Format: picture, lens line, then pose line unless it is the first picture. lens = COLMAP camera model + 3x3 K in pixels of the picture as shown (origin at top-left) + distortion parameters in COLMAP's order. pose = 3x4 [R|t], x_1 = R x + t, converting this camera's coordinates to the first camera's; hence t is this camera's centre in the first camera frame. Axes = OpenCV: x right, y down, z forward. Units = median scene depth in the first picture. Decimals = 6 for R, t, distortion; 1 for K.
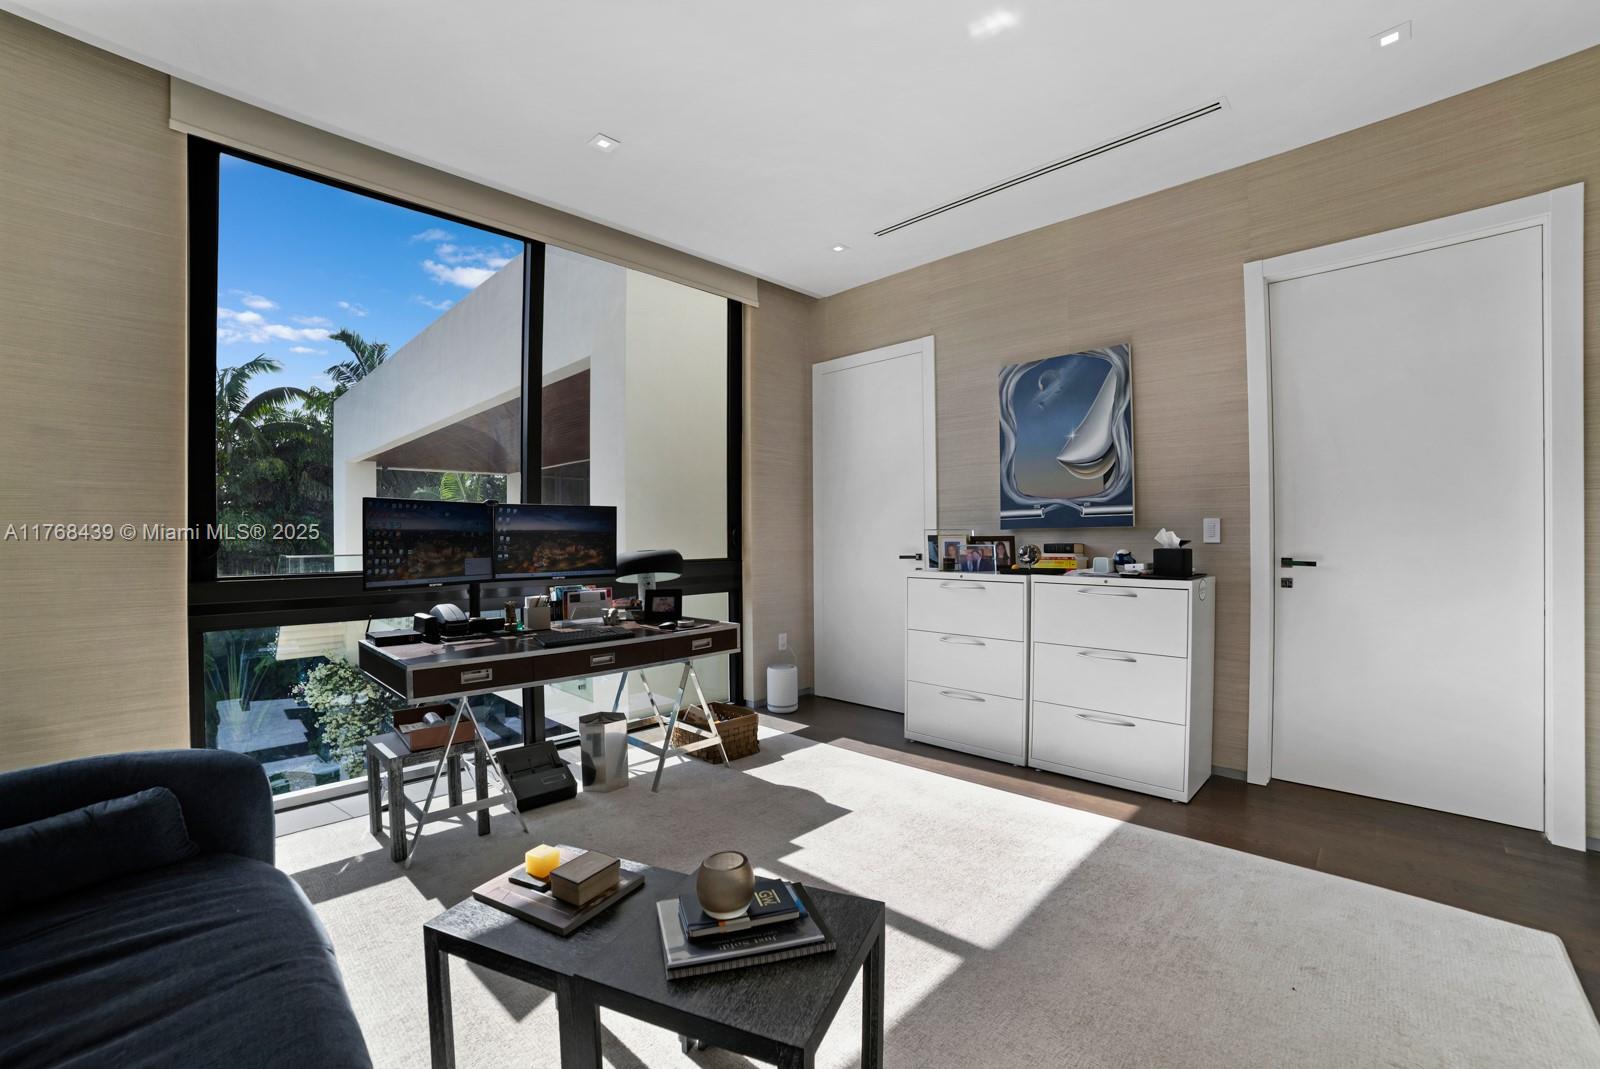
lens RADIAL K [[662.6, 0, 800.0], [0, 662.6, 534.5], [0, 0, 1]] dist [-0.102302, 0.040329]
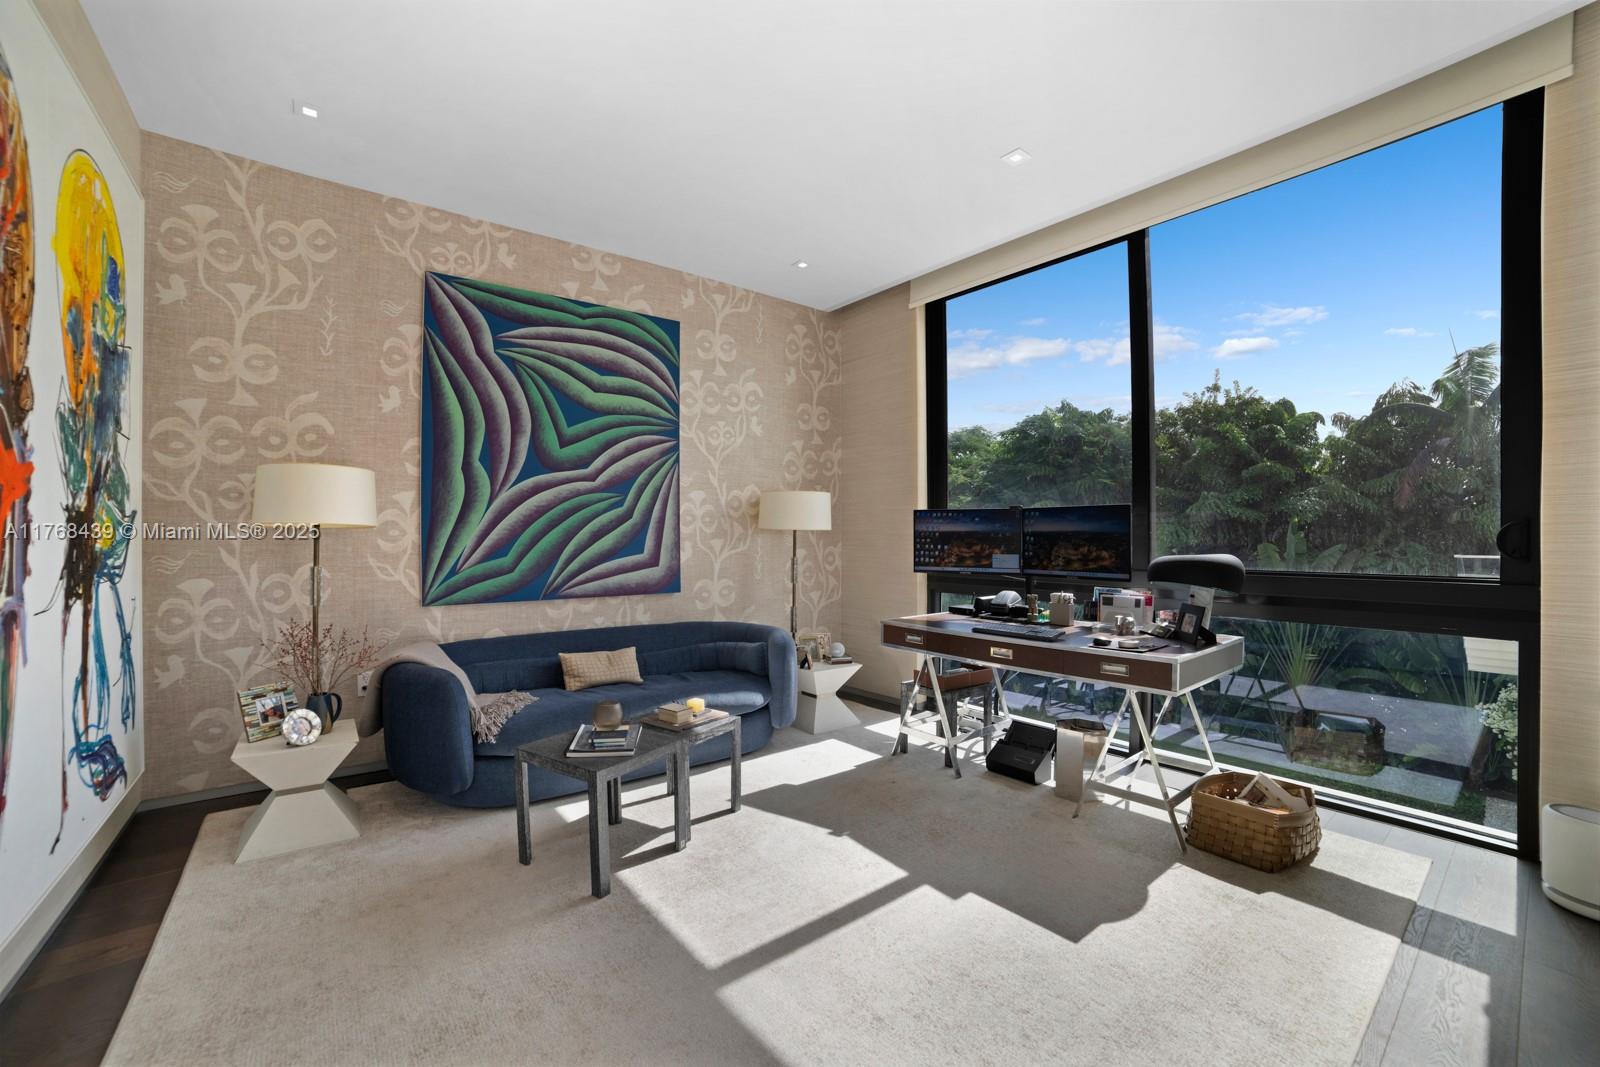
lens RADIAL K [[662.6, 0, 800.0], [0, 662.6, 533.5], [0, 0, 1]] dist [-0.102302, 0.040329]
pose [[-0.134867, 0.002766, -0.990860, 0.729265], [-0.000392, 0.999996, 0.002845, -0.005509], [0.990864, 0.000772, -0.134865, 0.748111]]
